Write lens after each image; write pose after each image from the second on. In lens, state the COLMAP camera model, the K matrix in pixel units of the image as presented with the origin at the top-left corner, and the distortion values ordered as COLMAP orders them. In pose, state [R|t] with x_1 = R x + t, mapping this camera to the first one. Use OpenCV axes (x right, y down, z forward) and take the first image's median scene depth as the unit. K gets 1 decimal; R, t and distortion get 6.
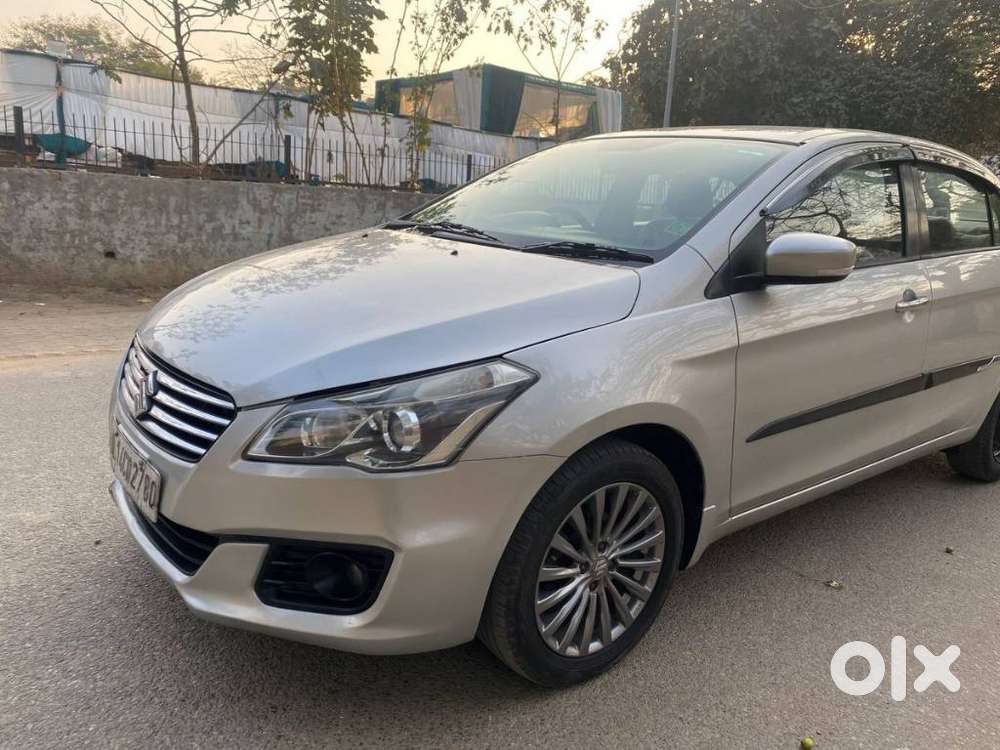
lens RADIAL K [[782.7, 0, 500.0], [0, 782.7, 375.0], [0, 0, 1]] dist [-0.004818, -0.005880]
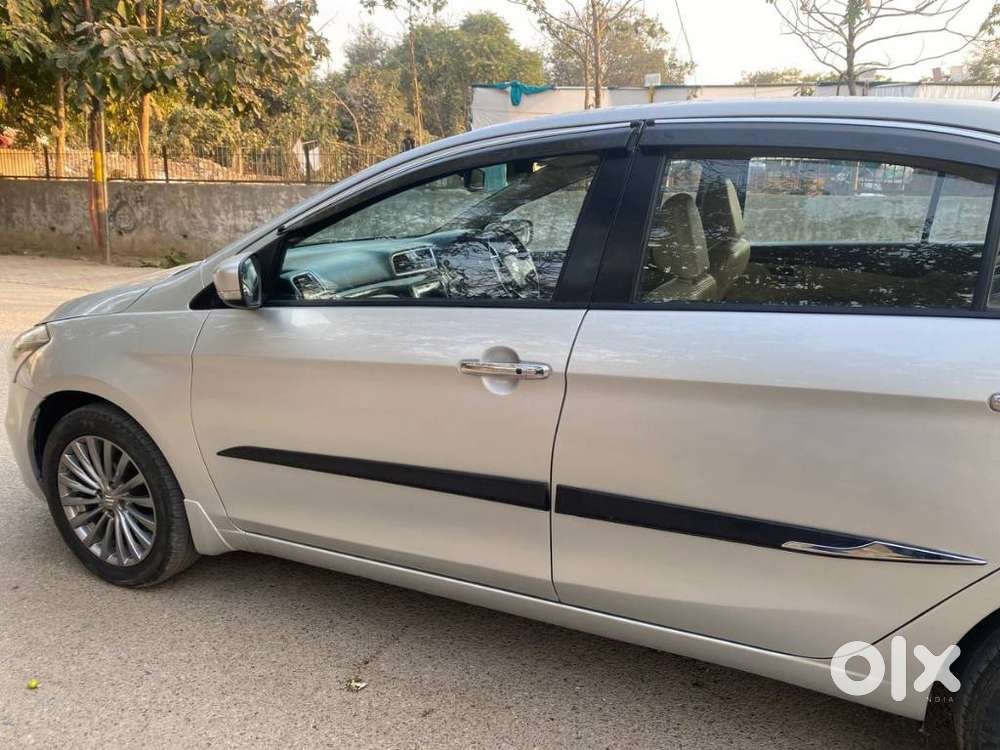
lens RADIAL K [[769.9, 0, 503.1], [0, 769.9, 387.4], [0, 0, 1]] dist [-0.009270, 0.012331]
pose [[0.447315, 0.179874, -0.876102, 0.998585], [-0.181006, 0.977503, 0.108276, -0.131225], [0.875869, 0.110147, 0.469810, 0.629232]]
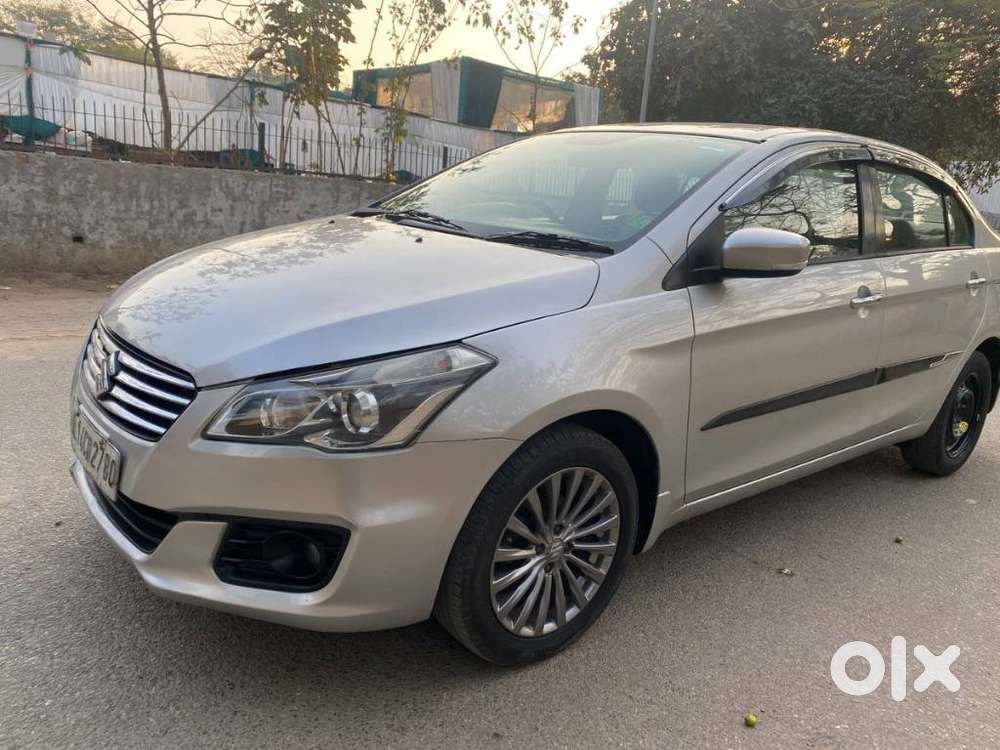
lens RADIAL K [[782.7, 0, 500.0], [0, 782.7, 375.0], [0, 0, 1]] dist [-0.004818, -0.005880]
pose [[0.999368, 0.014925, 0.032261, 0.010729], [-0.015156, 0.999861, 0.006930, 0.006180], [-0.032153, -0.007415, 0.999455, -0.011212]]
